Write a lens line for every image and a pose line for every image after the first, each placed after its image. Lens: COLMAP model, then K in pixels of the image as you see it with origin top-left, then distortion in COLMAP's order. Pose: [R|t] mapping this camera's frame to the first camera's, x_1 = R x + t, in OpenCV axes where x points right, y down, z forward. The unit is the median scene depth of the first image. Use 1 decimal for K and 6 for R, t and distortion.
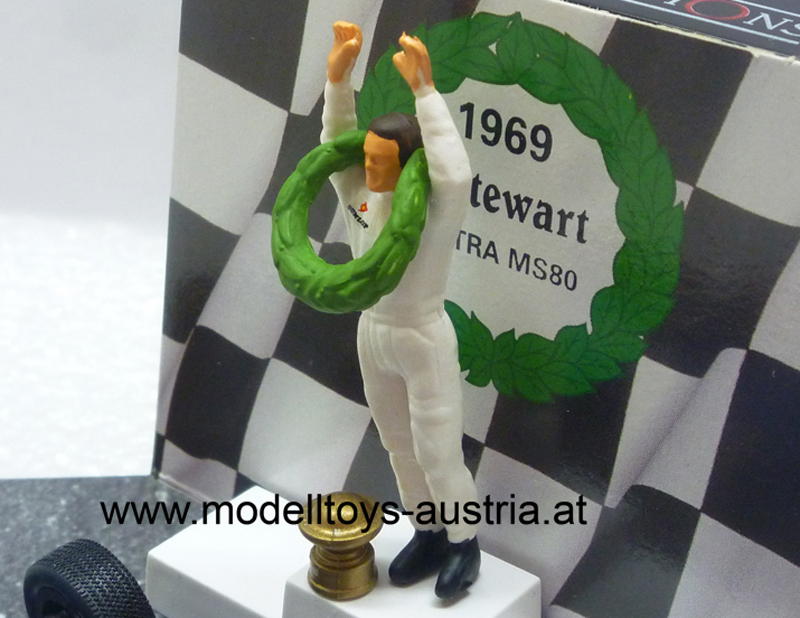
lens RADIAL K [[1691.2, 0, 400.0], [0, 1691.2, 309.0], [0, 0, 1]] dist [-0.055884, -0.112176]
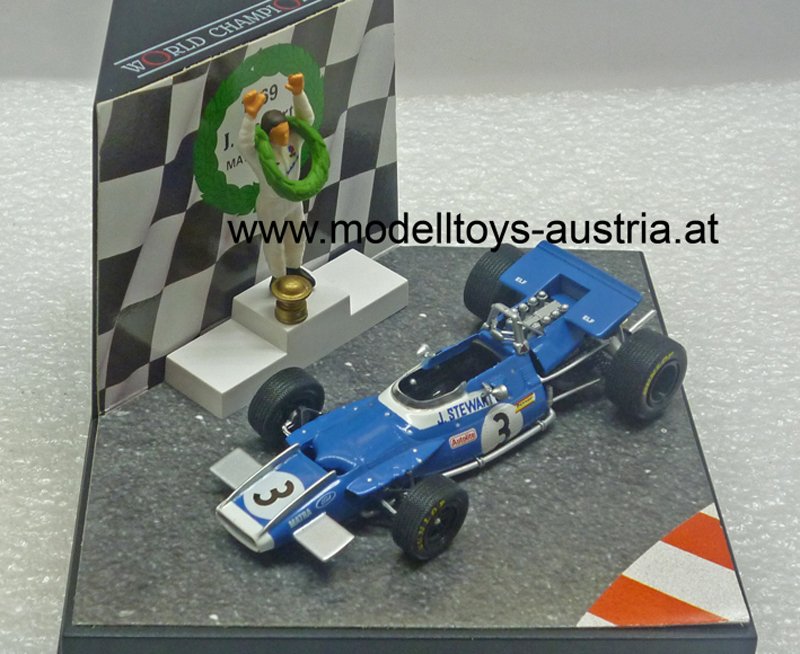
lens RADIAL K [[1728.2, 0, 400.0], [0, 1728.2, 327.0], [0, 0, 1]] dist [-0.075881, -0.018691]
pose [[0.064975, -0.624863, 0.778026, -1.875755], [0.402891, 0.729729, 0.552426, -1.062327], [-0.912939, 0.277566, 0.299166, 0.231231]]
